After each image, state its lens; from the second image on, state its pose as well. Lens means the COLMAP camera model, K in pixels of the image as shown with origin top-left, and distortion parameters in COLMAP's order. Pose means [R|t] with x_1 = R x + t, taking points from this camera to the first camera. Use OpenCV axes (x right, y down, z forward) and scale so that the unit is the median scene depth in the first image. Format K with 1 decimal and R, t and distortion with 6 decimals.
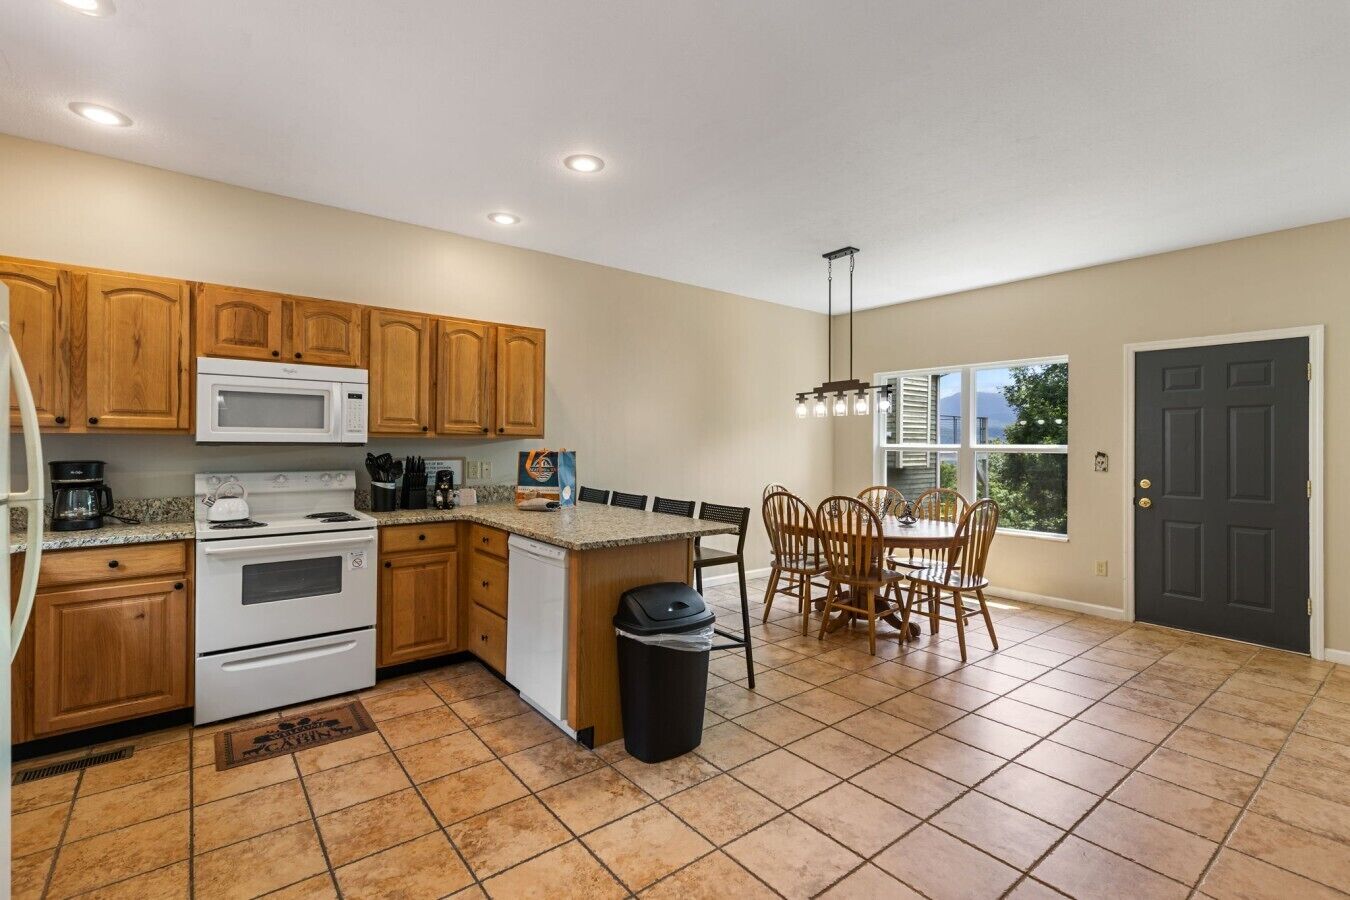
lens RADIAL K [[618.0, 0, 681.4], [0, 618.0, 439.7], [0, 0, 1]] dist [0.003302, -0.000164]
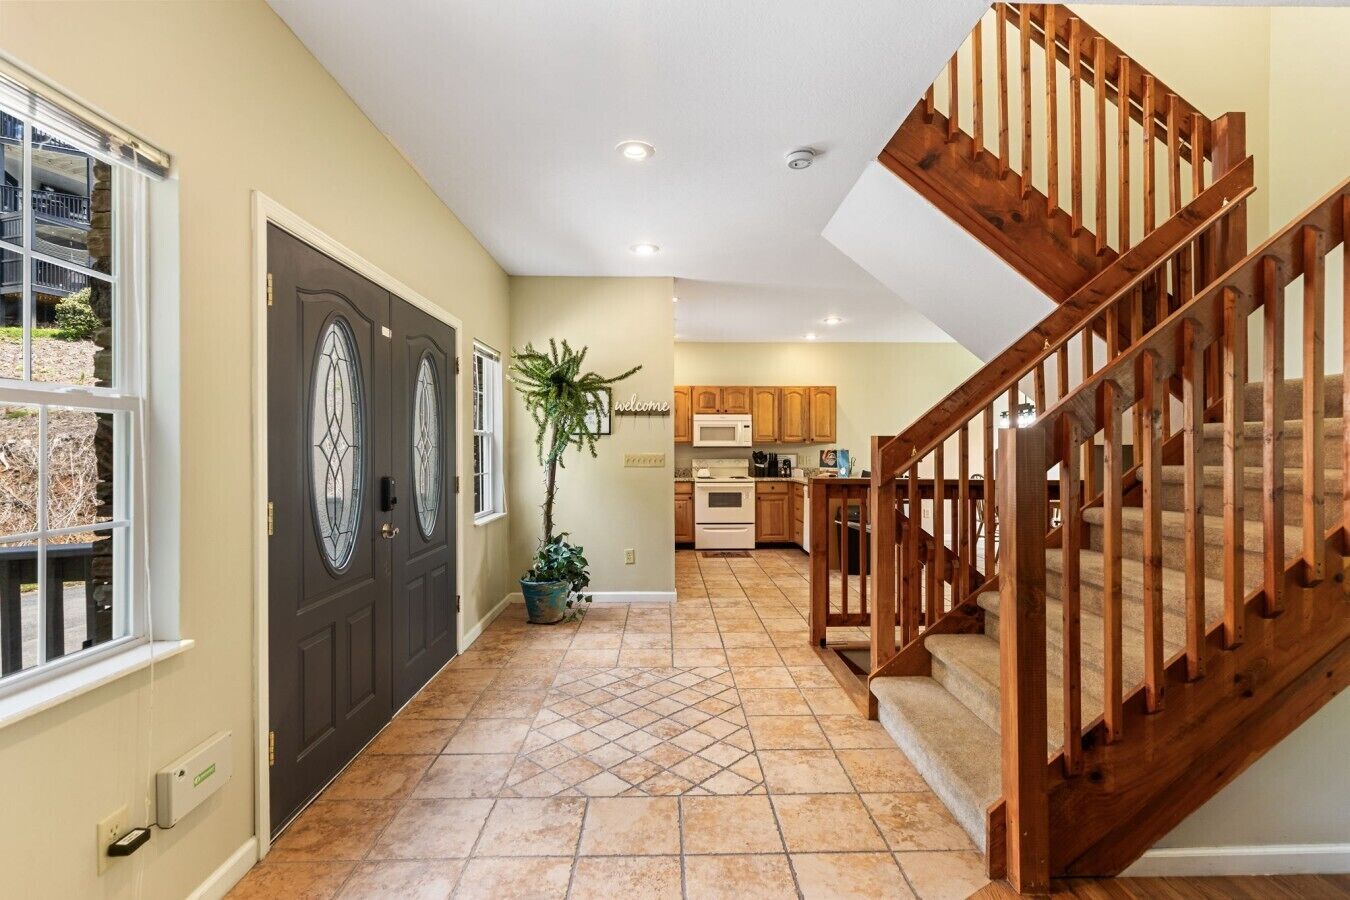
lens RADIAL K [[618.0, 0, 676.7], [0, 618.0, 448.2], [0, 0, 1]] dist [0.003302, -0.000164]
pose [[0.796256, -0.008260, -0.604904, 0.667680], [0.011718, 0.999930, 0.001772, 0.004646], [0.604847, -0.008499, 0.796297, -1.010814]]
